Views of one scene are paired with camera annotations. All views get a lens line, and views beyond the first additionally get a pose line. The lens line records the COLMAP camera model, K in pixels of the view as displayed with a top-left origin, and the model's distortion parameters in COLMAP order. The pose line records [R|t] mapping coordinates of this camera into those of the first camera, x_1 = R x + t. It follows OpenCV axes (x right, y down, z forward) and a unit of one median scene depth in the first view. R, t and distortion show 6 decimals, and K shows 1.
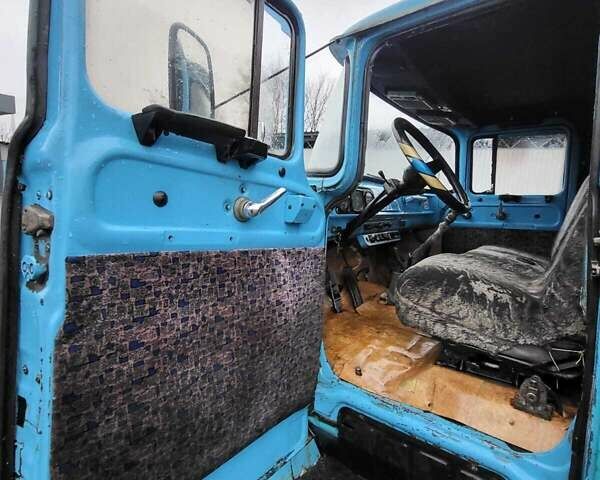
lens RADIAL K [[335.0, 0, 299.6], [0, 335.0, 238.4], [0, 0, 1]] dist [0.006999, -0.006045]
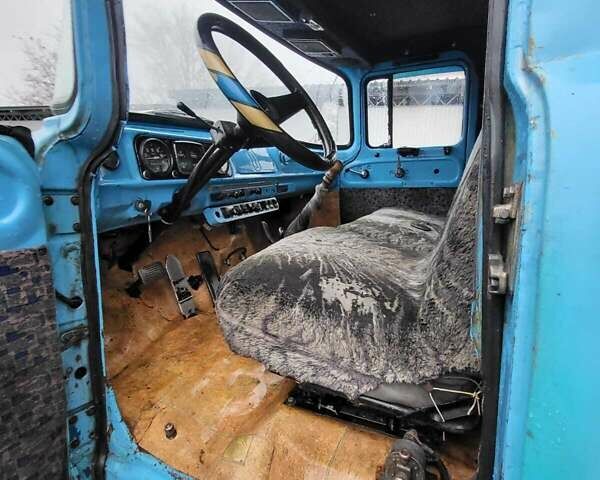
lens RADIAL K [[335.0, 0, 299.5], [0, 335.0, 239.4], [0, 0, 1]] dist [0.006999, -0.006045]
pose [[0.977680, -0.083754, 0.192683, 0.353986], [0.063410, 0.991969, 0.109437, -0.016551], [-0.200301, -0.094776, 0.975139, 0.405852]]
